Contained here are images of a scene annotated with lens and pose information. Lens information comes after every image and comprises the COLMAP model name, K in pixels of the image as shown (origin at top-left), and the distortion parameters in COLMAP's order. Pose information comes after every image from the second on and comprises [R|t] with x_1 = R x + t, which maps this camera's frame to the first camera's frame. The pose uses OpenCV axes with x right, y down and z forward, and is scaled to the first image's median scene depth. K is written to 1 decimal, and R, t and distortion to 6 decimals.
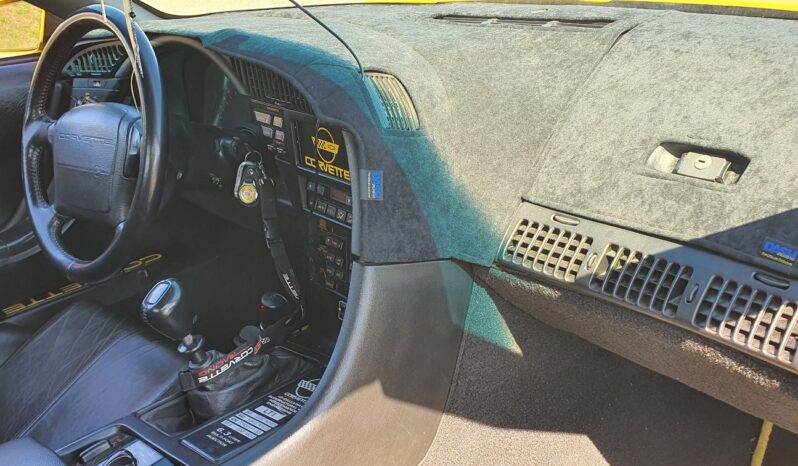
lens RADIAL K [[839.0, 0, 399.0], [0, 839.0, 233.0], [0, 0, 1]] dist [0.169791, -0.526240]
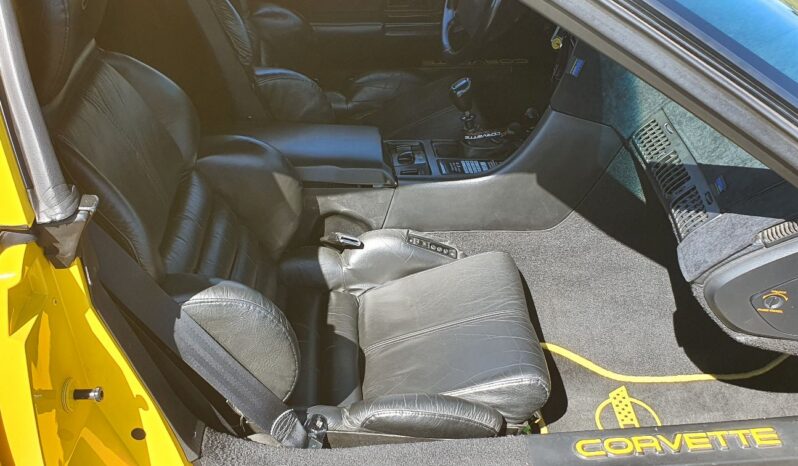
lens RADIAL K [[839.0, 0, 399.0], [0, 839.0, 233.0], [0, 0, 1]] dist [0.169791, -0.526240]
pose [[0.774152, 0.439609, -0.455448, 0.590263], [-0.320160, 0.892618, 0.317381, -0.177371], [0.546064, -0.099886, 0.831767, -0.626653]]
